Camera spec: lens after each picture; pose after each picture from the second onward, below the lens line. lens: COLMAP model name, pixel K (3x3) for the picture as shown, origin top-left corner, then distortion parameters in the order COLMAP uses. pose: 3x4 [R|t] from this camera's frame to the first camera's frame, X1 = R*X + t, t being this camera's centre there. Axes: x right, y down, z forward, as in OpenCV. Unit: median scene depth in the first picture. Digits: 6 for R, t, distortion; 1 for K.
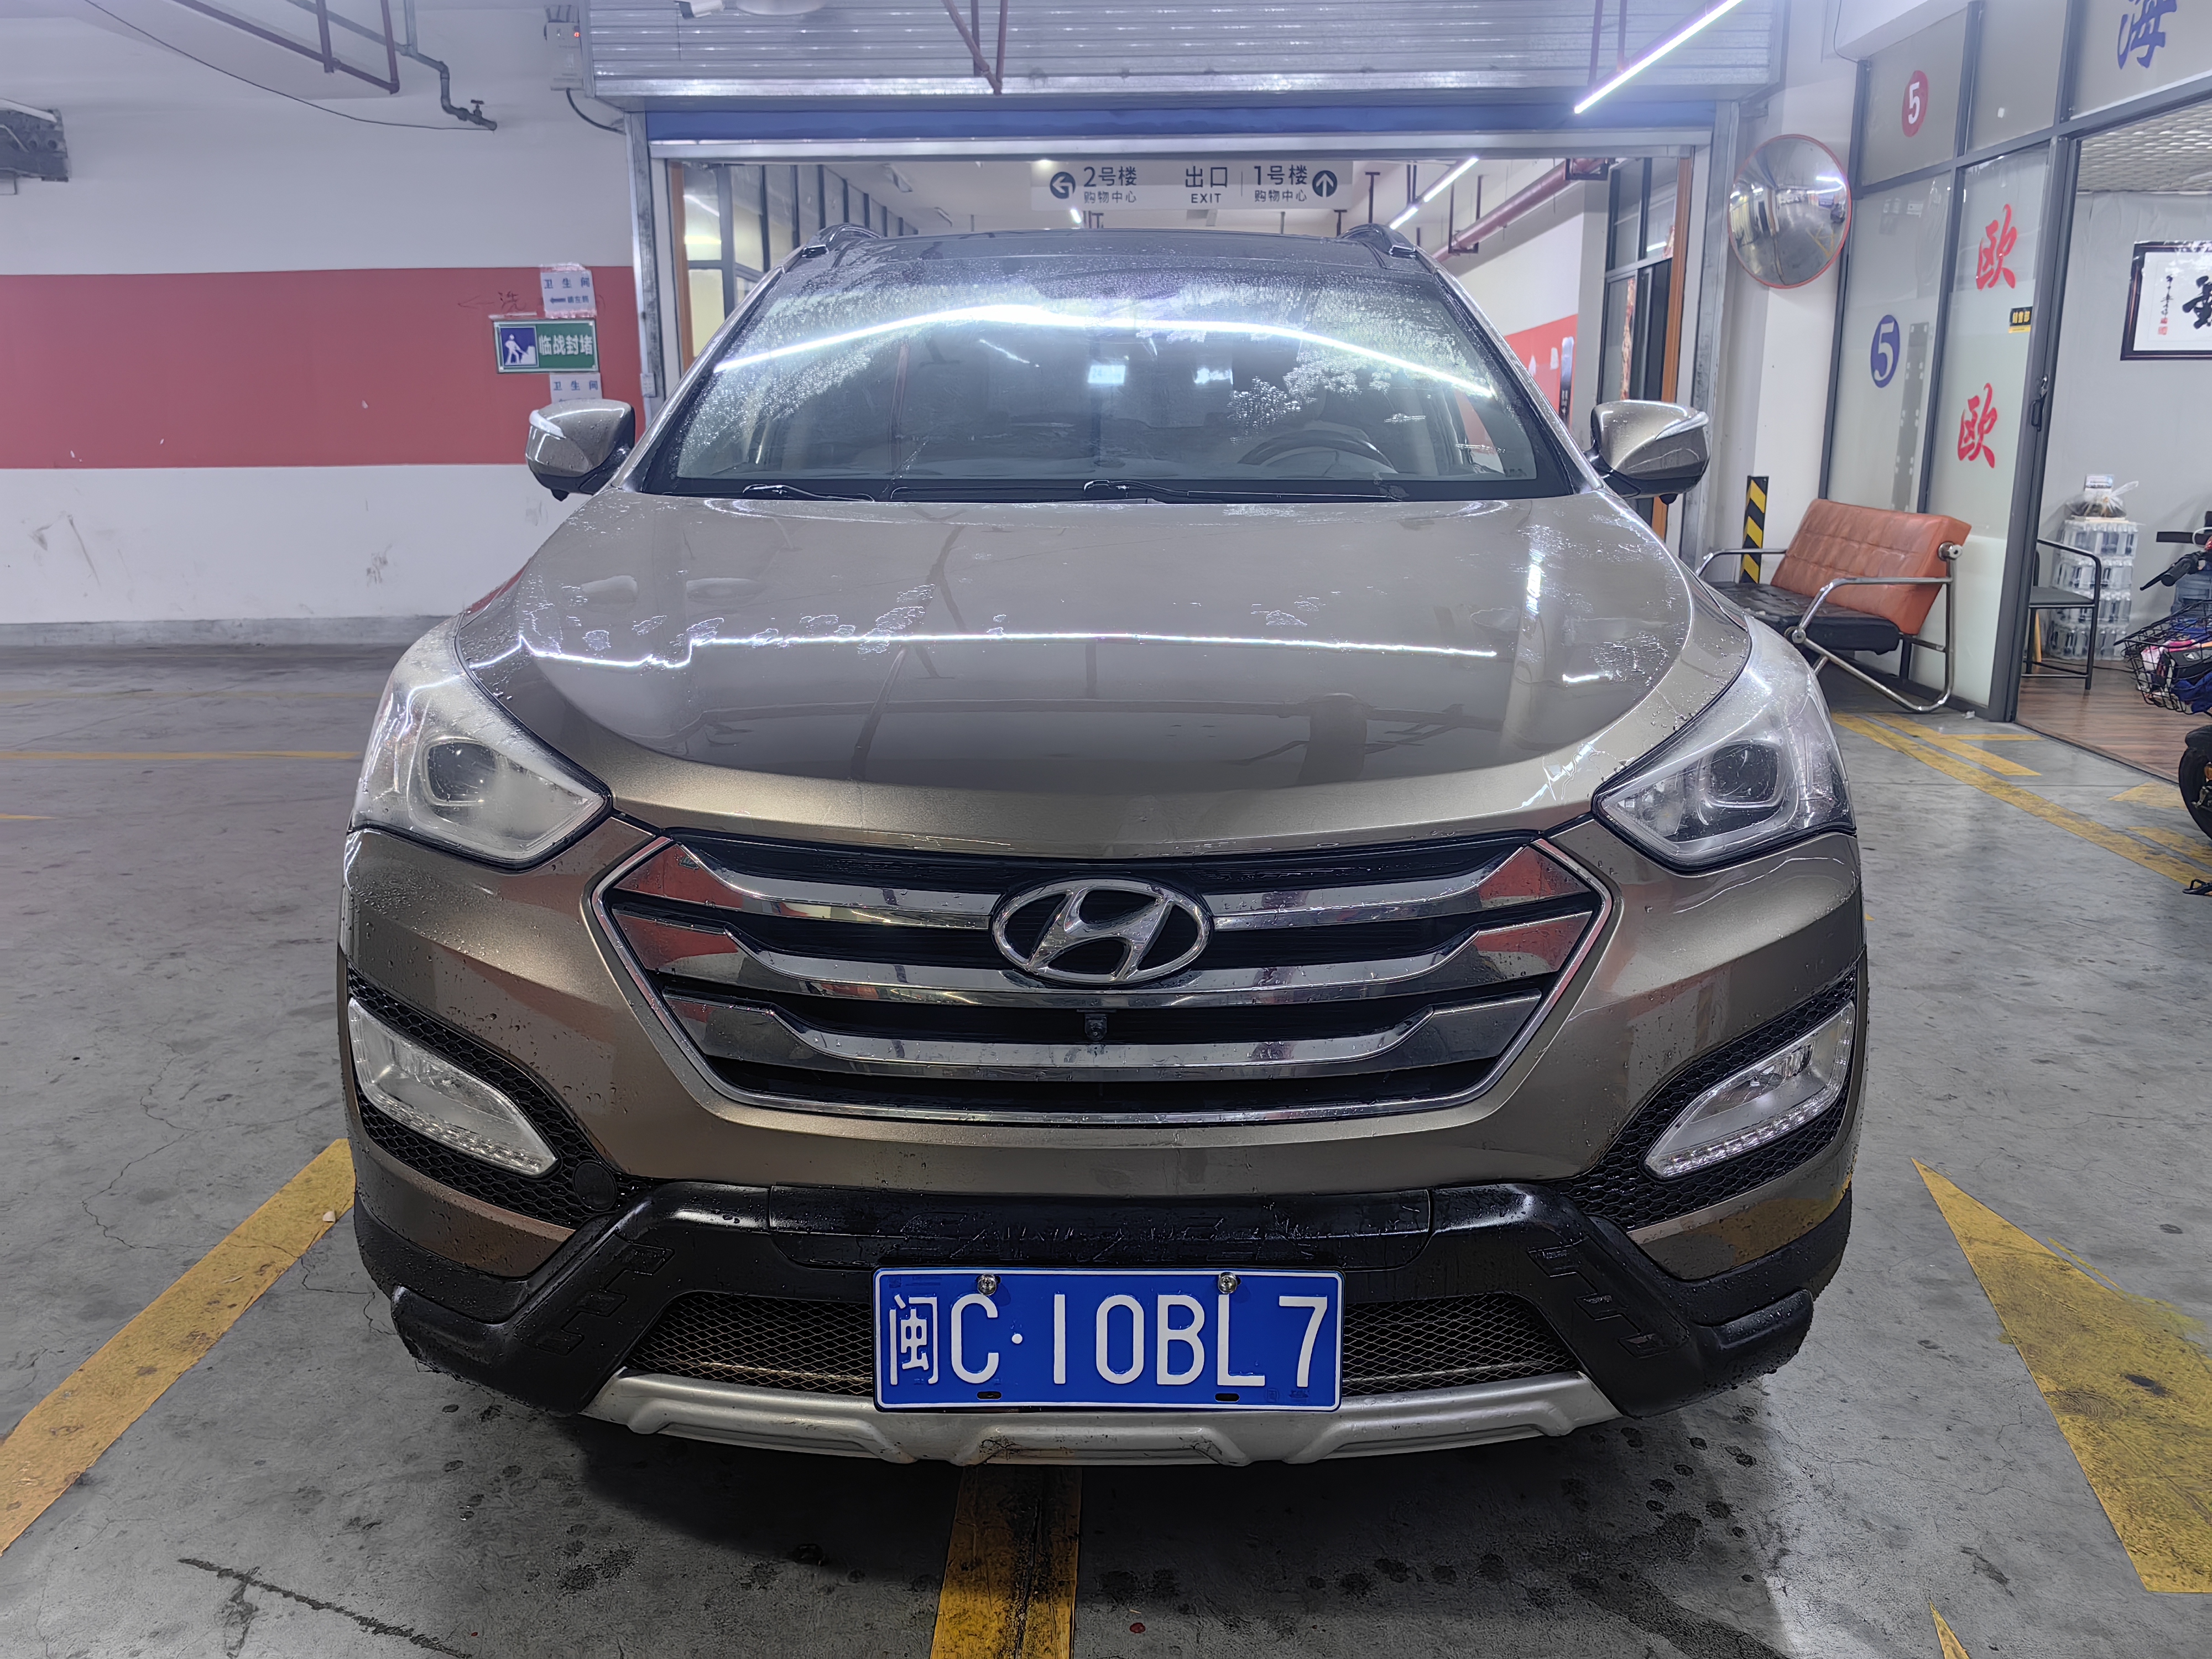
lens RADIAL K [[1741.4, 0, 1105.6], [0, 1741.4, 827.3], [0, 0, 1]] dist [0.033958, -0.041921]
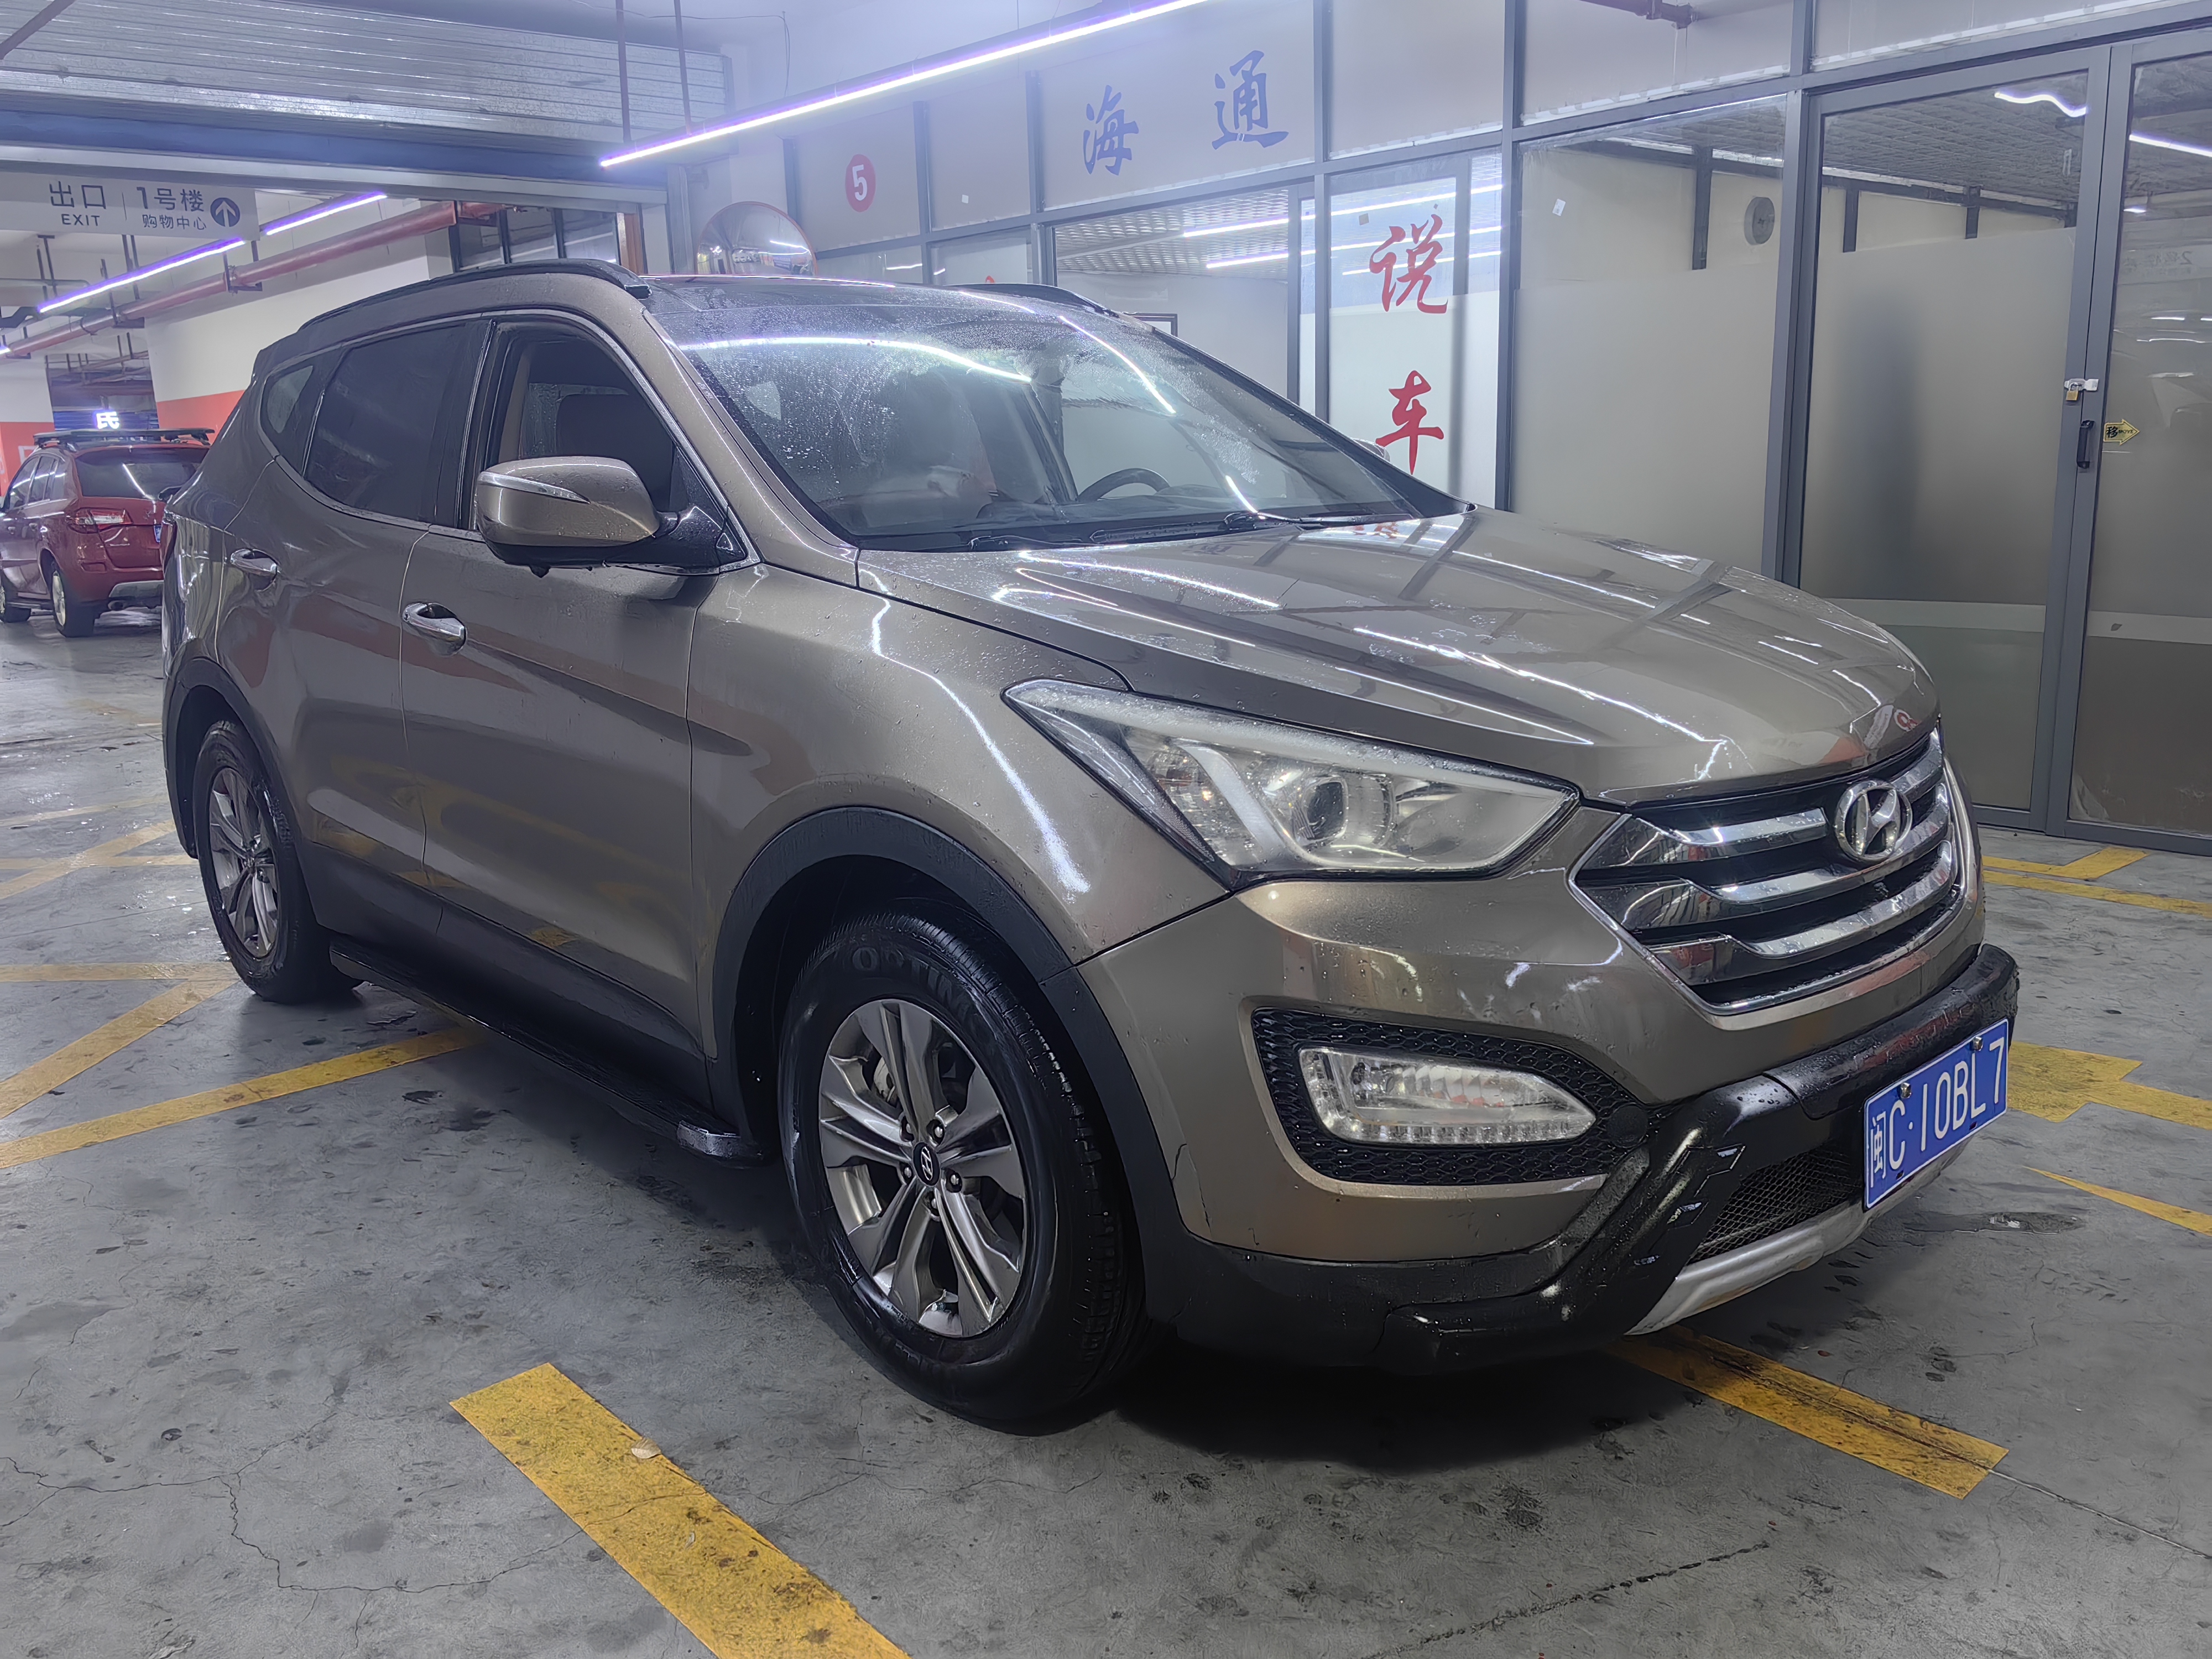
lens RADIAL K [[1741.4, 0, 1113.0], [0, 1741.4, 822.9], [0, 0, 1]] dist [0.033958, -0.041921]
pose [[0.725385, -0.168053, 0.667514, -0.267302], [0.185380, 0.981605, 0.045677, -0.021909], [-0.662911, 0.090610, 0.743195, 0.074998]]
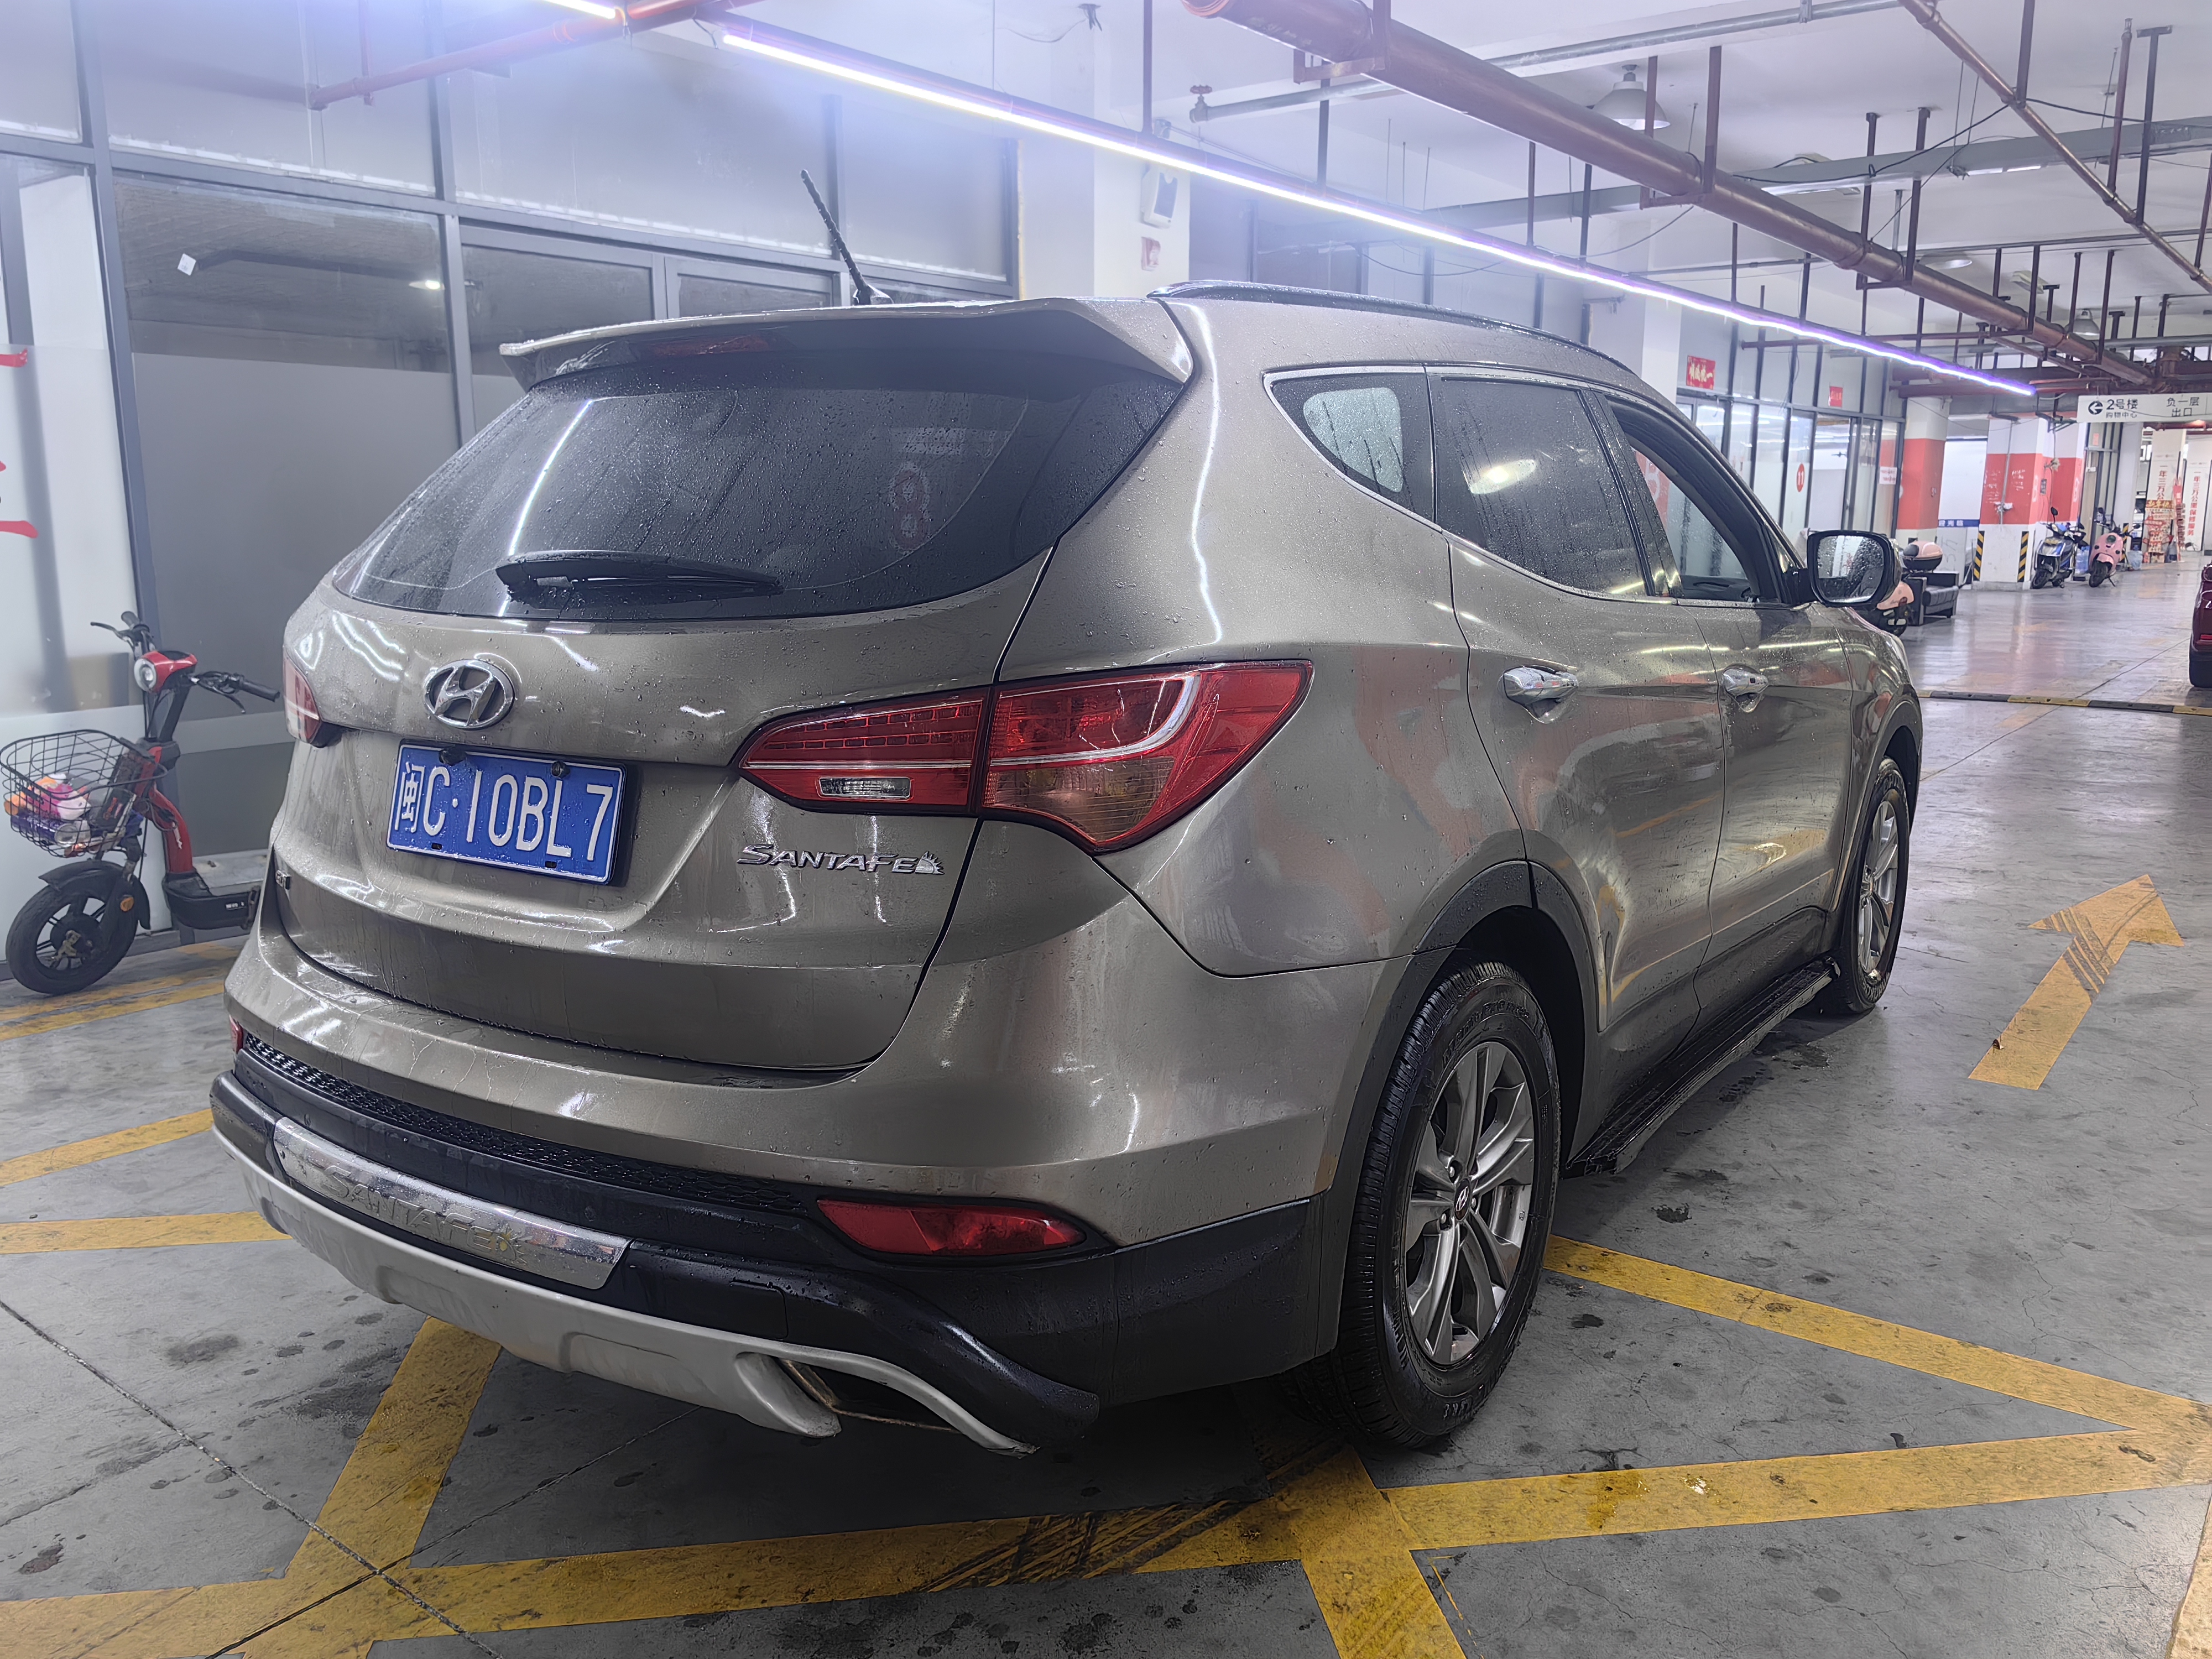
lens RADIAL K [[1741.4, 0, 1115.9], [0, 1741.4, 841.1], [0, 0, 1]] dist [0.033958, -0.041921]
pose [[-0.821572, -0.102264, 0.560858, -0.223769], [0.130756, 0.923755, 0.359971, -0.209855], [-0.554908, 0.369077, -0.745560, 0.867820]]
